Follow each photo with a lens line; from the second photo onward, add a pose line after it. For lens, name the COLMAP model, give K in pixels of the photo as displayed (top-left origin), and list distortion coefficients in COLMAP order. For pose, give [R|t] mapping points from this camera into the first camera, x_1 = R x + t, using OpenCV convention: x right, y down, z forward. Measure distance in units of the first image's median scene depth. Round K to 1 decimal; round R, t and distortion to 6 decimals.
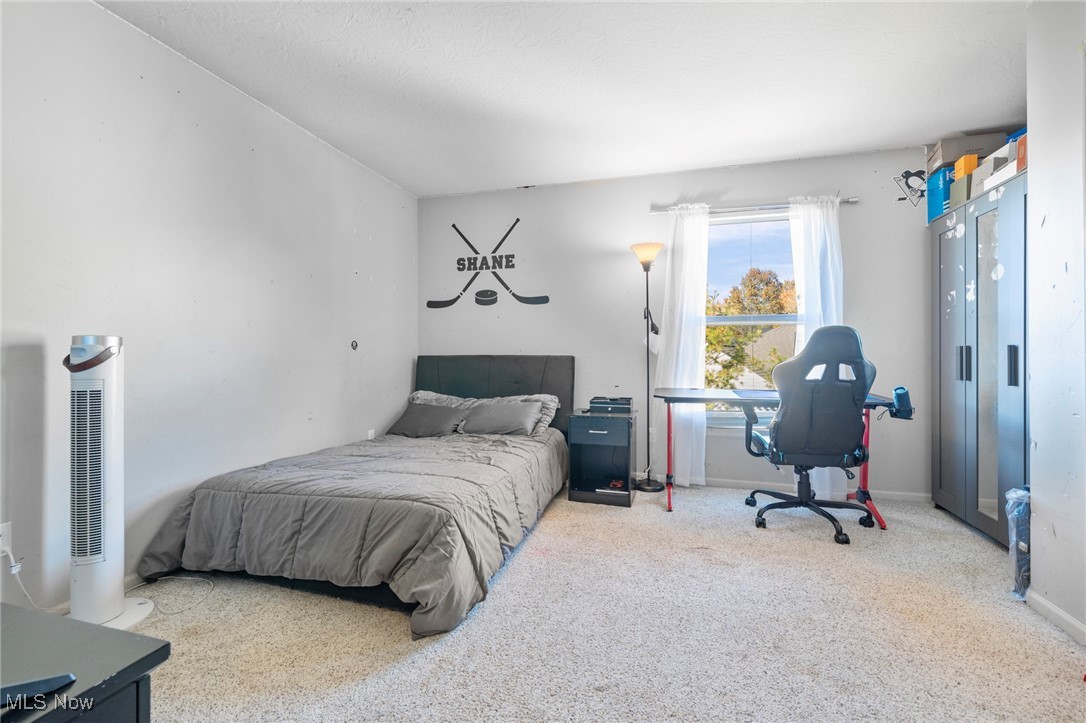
lens RADIAL K [[471.2, 0, 544.3], [0, 471.2, 353.1], [0, 0, 1]] dist [0.002859, -0.002047]
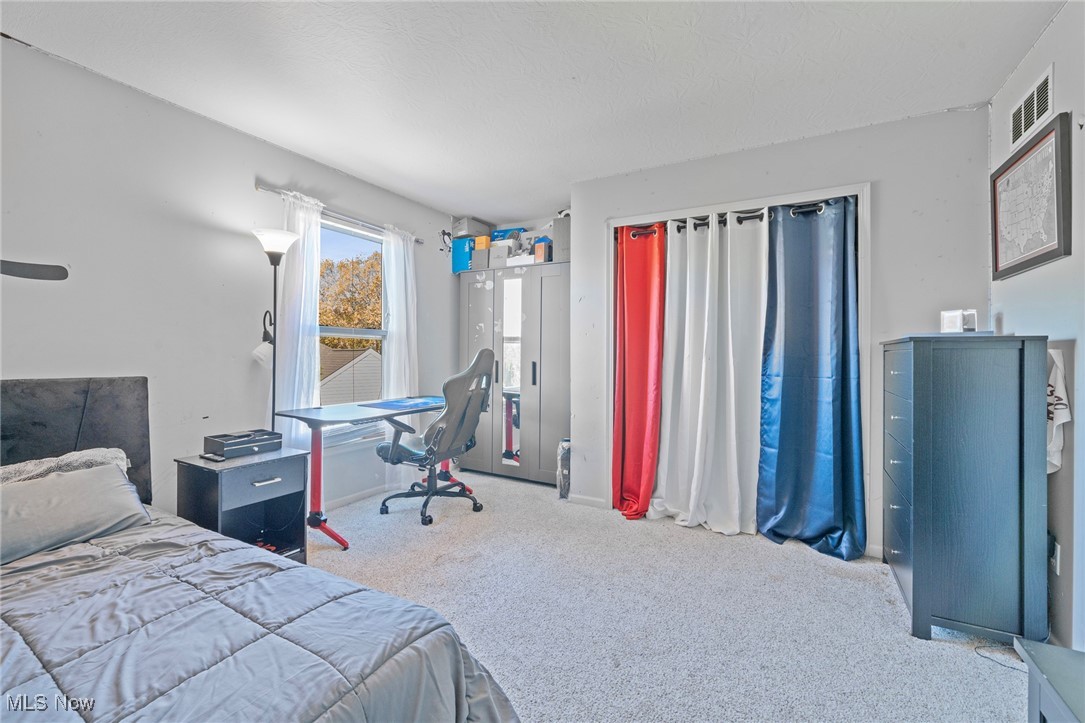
lens RADIAL K [[470.7, 0, 549.1], [0, 470.7, 352.7], [0, 0, 1]] dist [0.002859, -0.002047]
pose [[0.202887, 0.002065, 0.979200, -0.482378], [-0.011438, 0.999935, 0.000261, -0.035405], [-0.979135, -0.011253, 0.202897, 0.410834]]
